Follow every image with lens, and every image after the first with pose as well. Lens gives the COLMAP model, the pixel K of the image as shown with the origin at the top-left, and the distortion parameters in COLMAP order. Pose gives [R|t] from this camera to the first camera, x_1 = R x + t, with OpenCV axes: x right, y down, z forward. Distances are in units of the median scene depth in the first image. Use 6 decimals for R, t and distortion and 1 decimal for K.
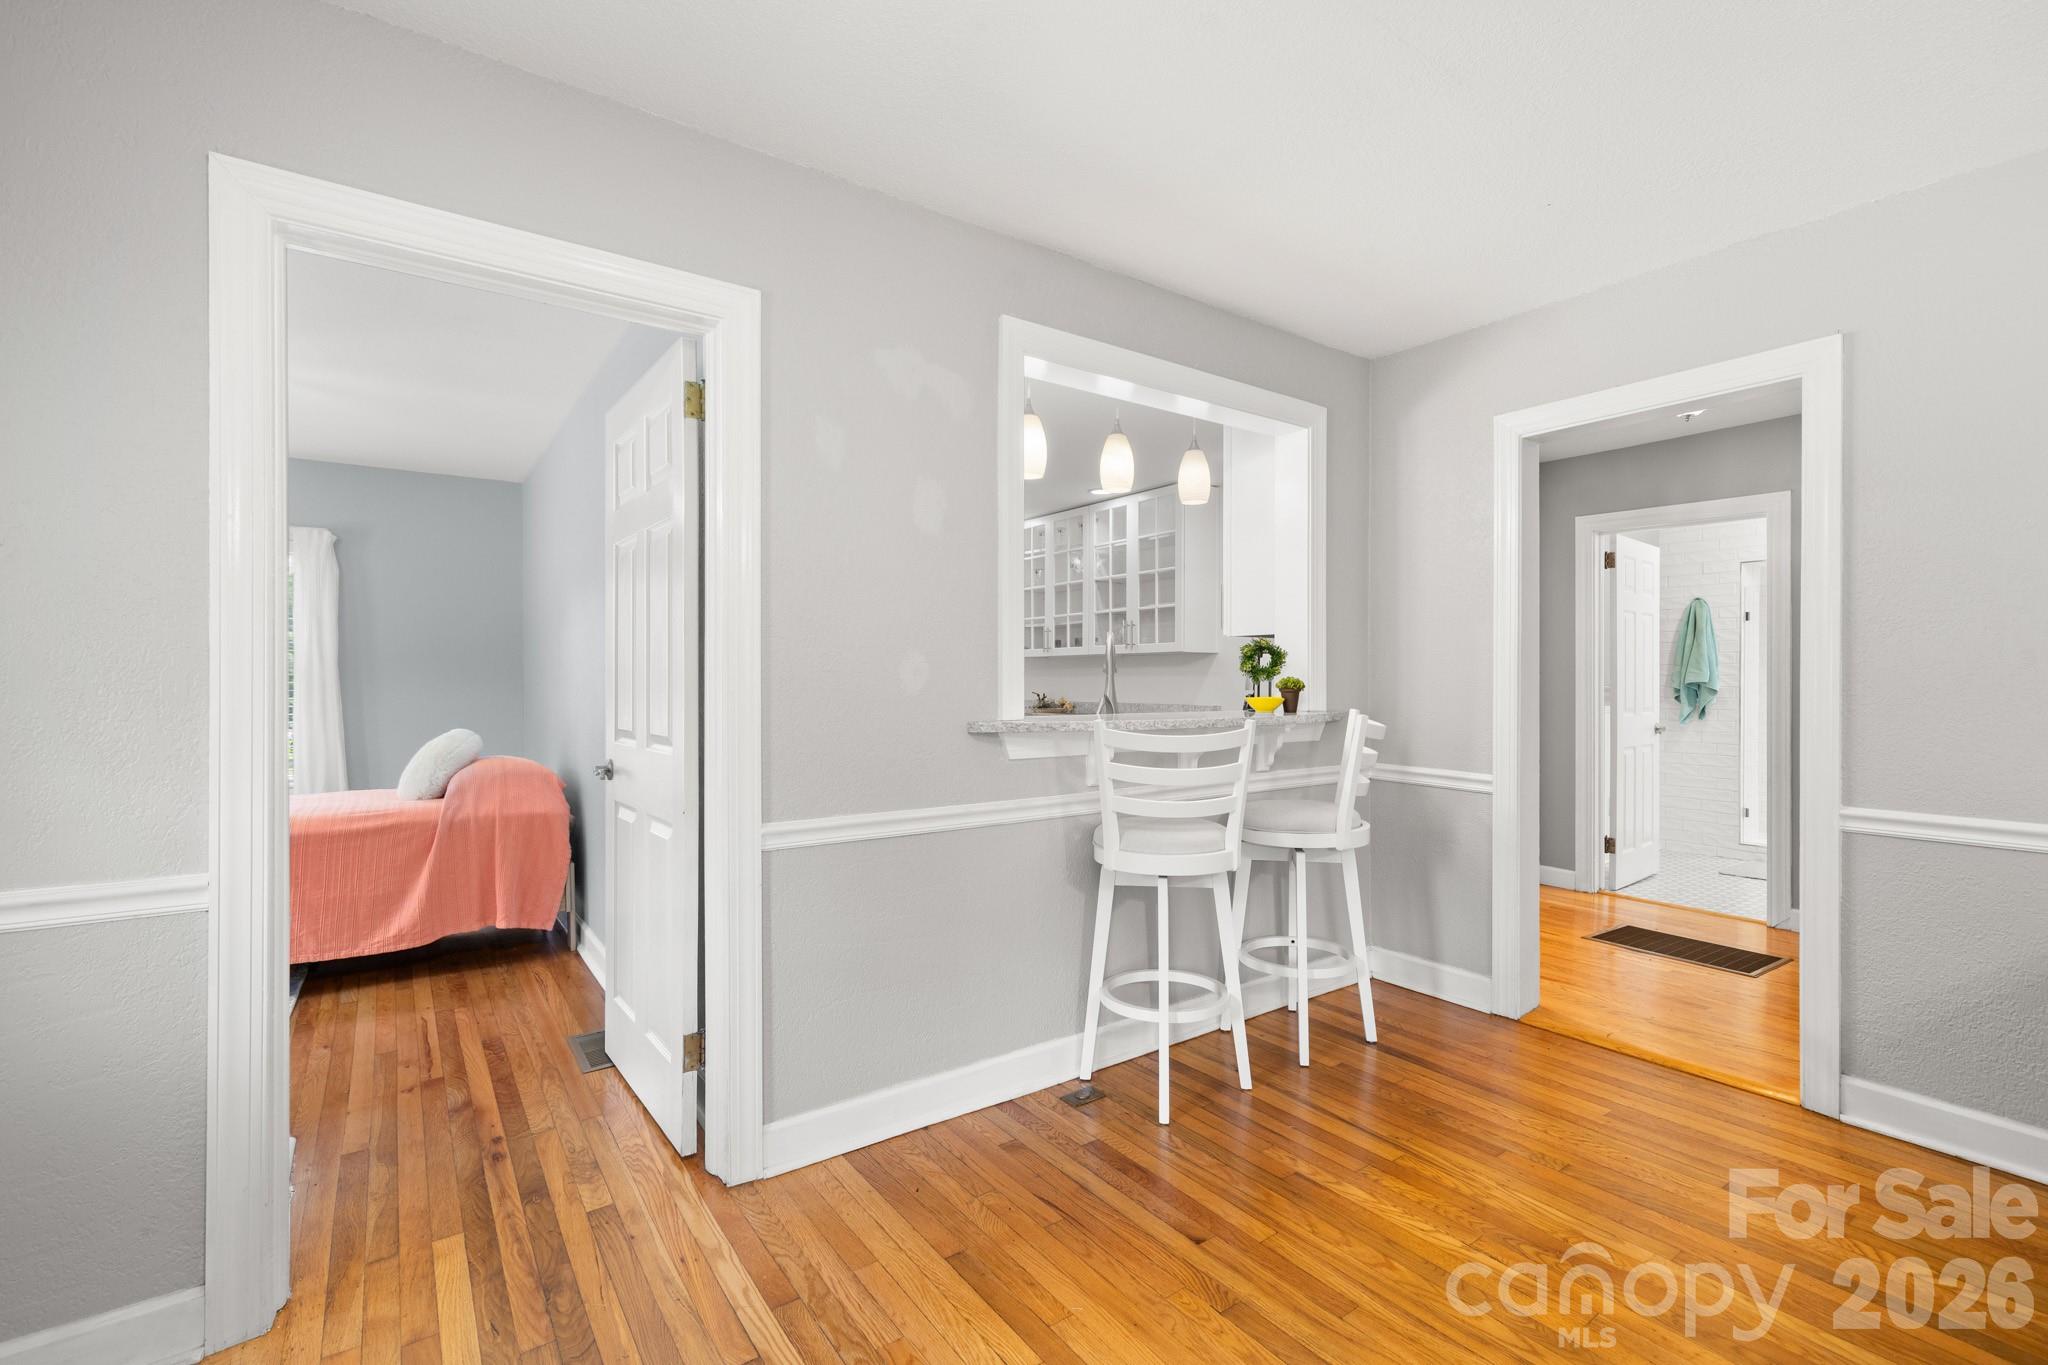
lens RADIAL K [[904.1, 0, 1072.4], [0, 904.1, 679.4], [0, 0, 1]] dist [-0.002736, -0.000679]
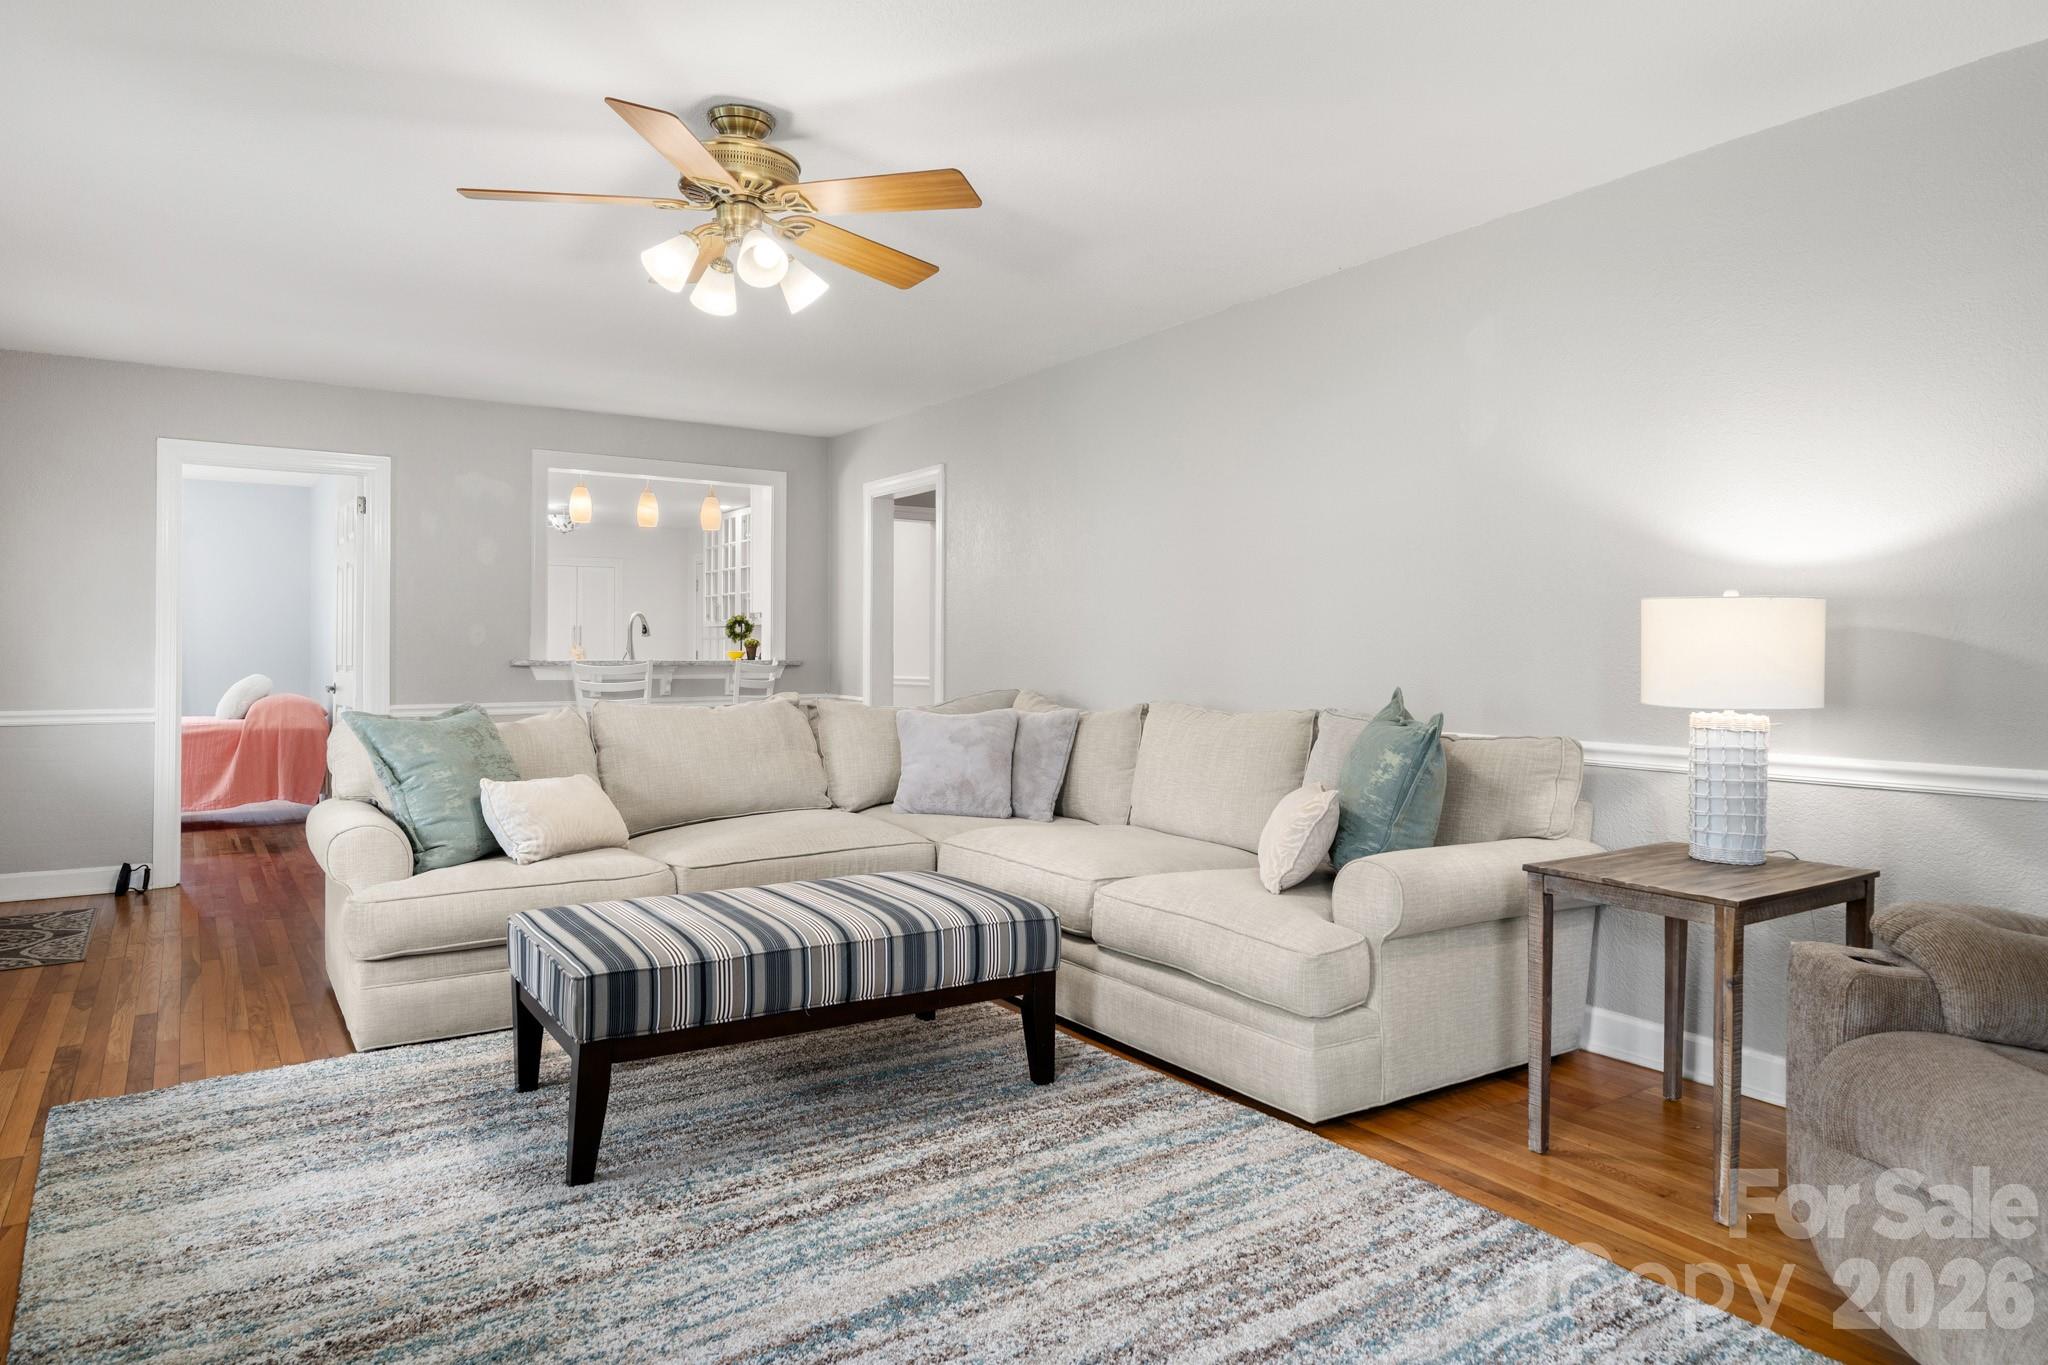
lens RADIAL K [[1278.8, 0, 1124.9], [0, 1278.8, 648.1], [0, 0, 1]] dist [-0.006191, -0.001279]
pose [[0.999957, 0.001728, -0.009060, 0.813041], [-0.001776, 0.999984, -0.005296, 0.022819], [0.009051, 0.005312, 0.999945, -1.146888]]
